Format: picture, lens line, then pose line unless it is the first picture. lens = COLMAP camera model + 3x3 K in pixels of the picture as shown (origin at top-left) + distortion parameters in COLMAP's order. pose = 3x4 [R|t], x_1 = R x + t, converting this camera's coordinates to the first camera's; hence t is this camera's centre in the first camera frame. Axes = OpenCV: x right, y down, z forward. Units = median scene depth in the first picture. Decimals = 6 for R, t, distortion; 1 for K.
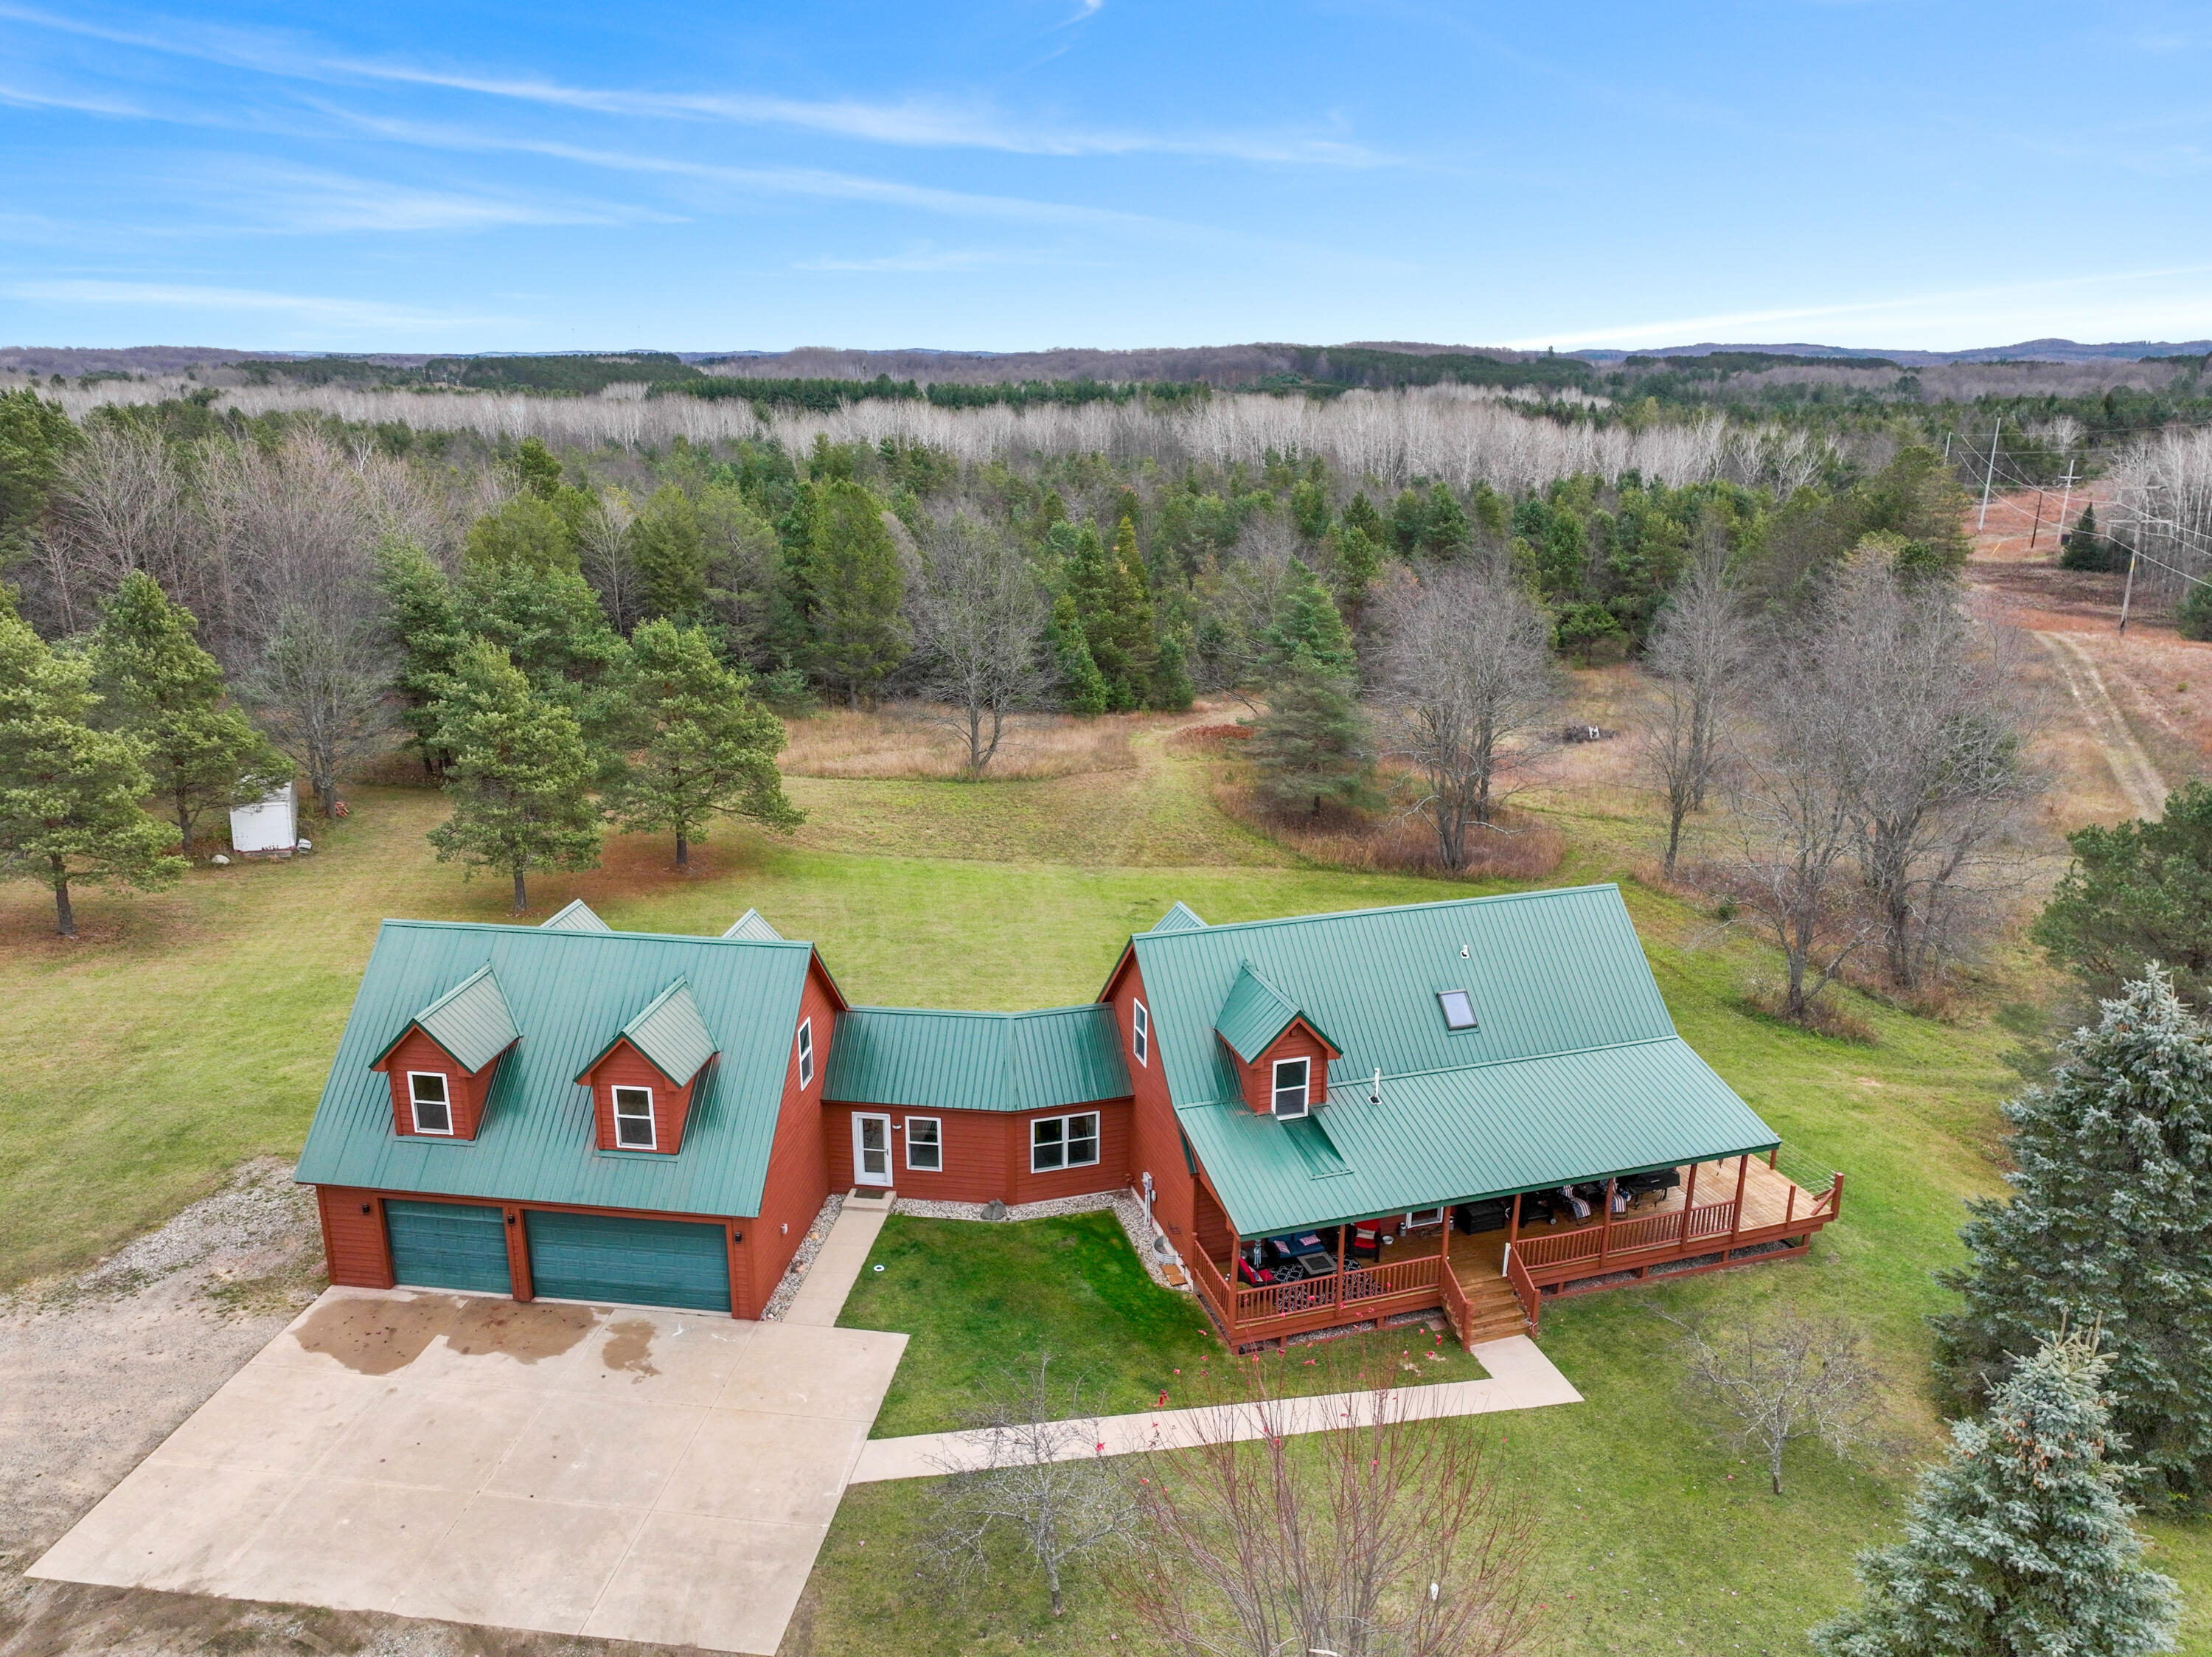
lens RADIAL K [[1561.9, 0, 1107.2], [0, 1561.9, 823.6], [0, 0, 1]] dist [-0.004364, 0.024784]
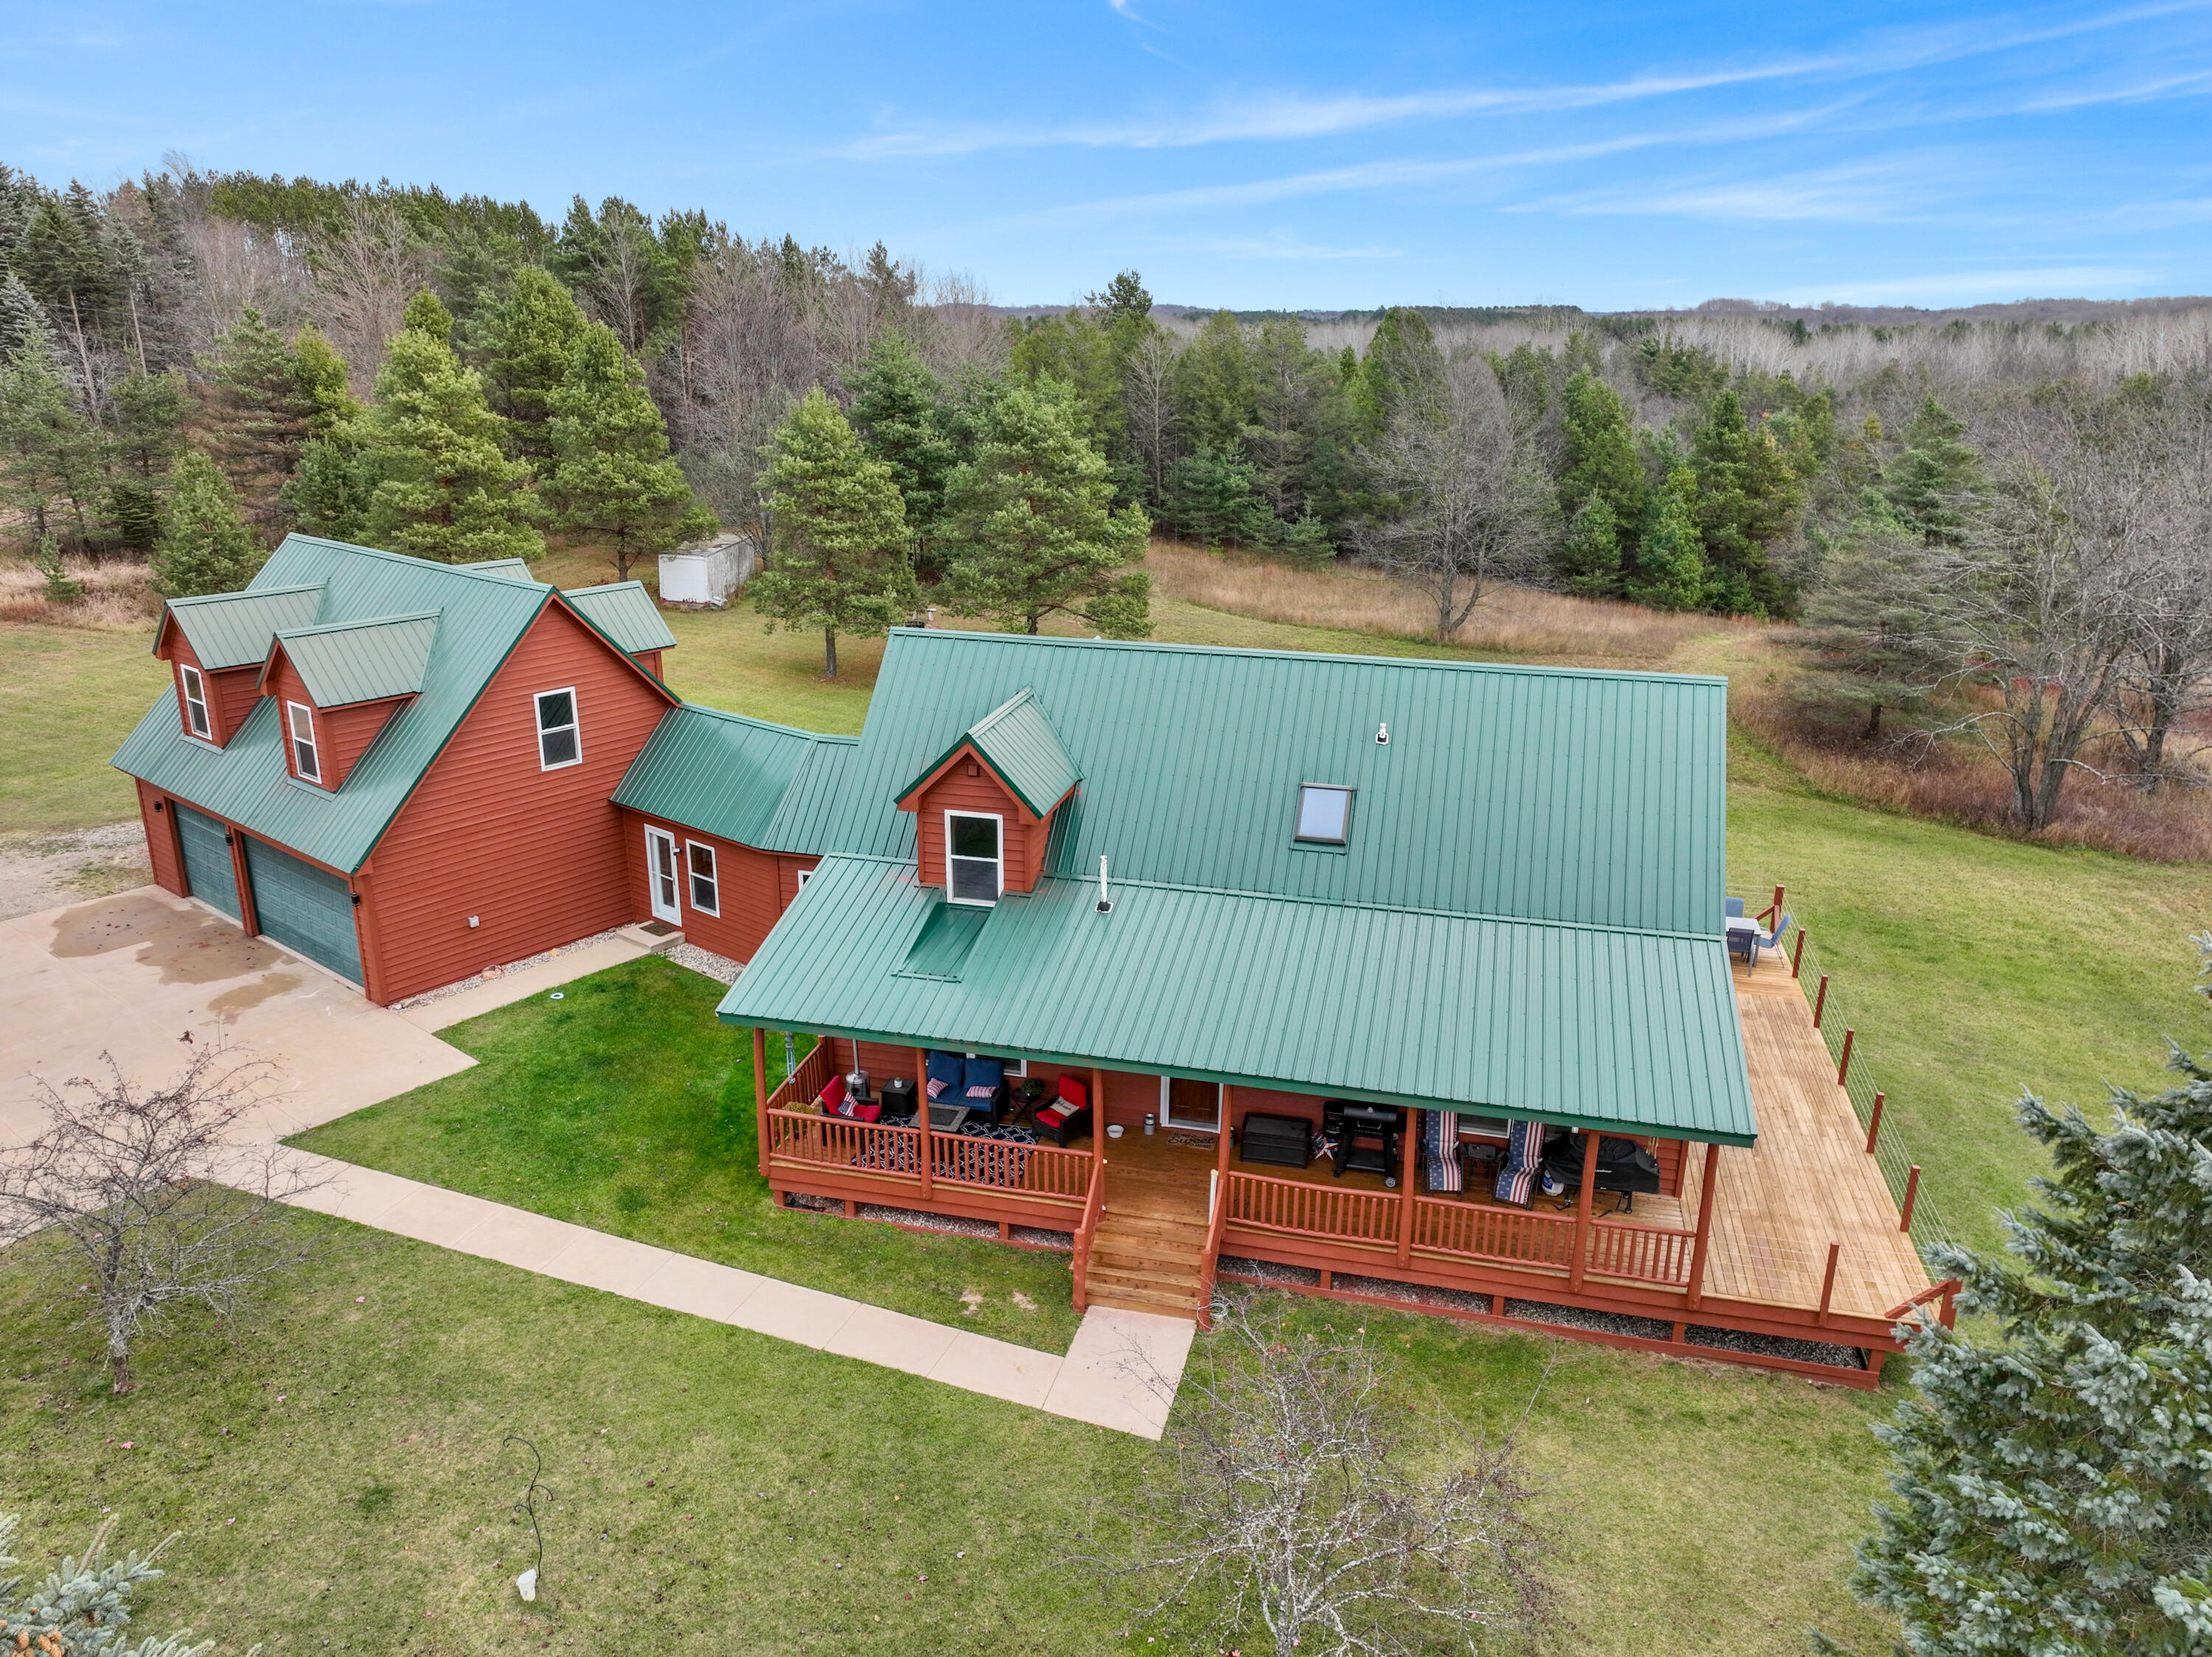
lens RADIAL K [[1561.9, 0, 1107.2], [0, 1561.9, 823.6], [0, 0, 1]] dist [-0.004364, 0.024784]
pose [[0.851267, 0.165076, -0.498090, 0.446519], [-0.153932, 0.986026, 0.063708, 0.093779], [0.501646, 0.022440, 0.864782, 0.407855]]
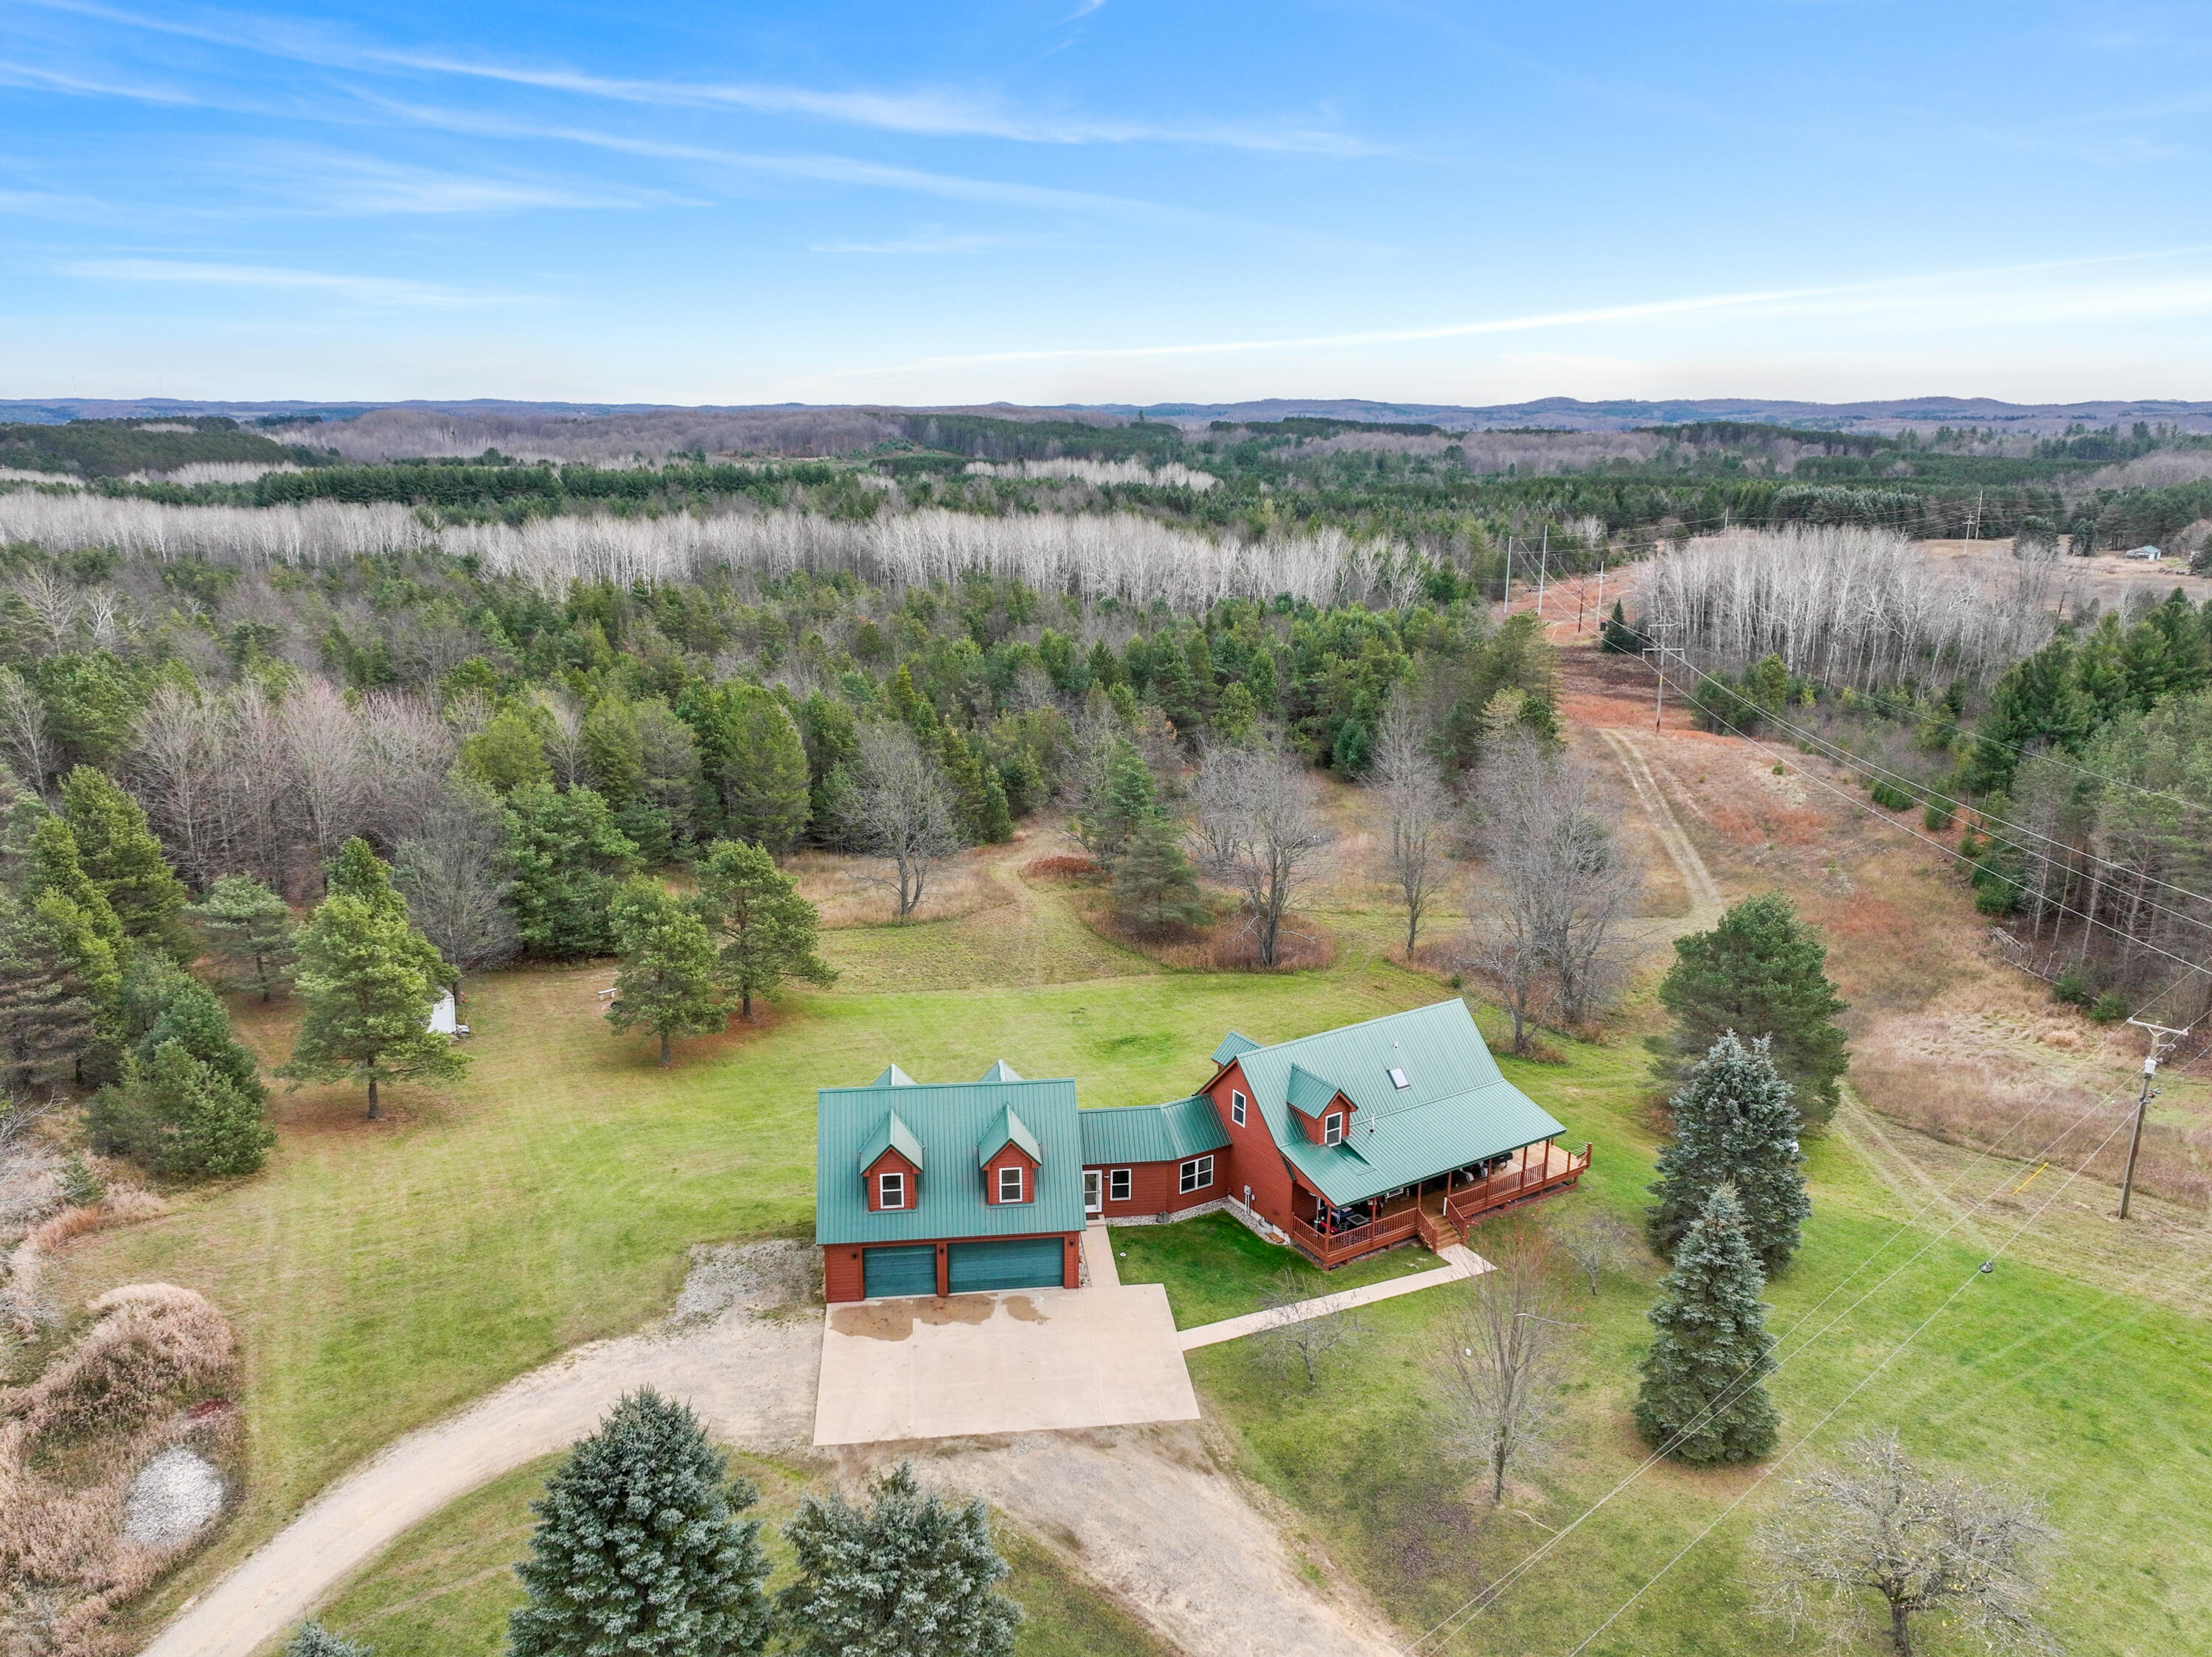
lens RADIAL K [[1565.9, 0, 1104.6], [0, 1565.9, 824.7], [0, 0, 1]] dist [0.007807, -0.006270]
pose [[0.968645, -0.063581, 0.240176, -0.527231], [0.070470, 0.997309, -0.020195, -0.163296], [-0.238246, 0.036487, 0.970519, -0.715490]]
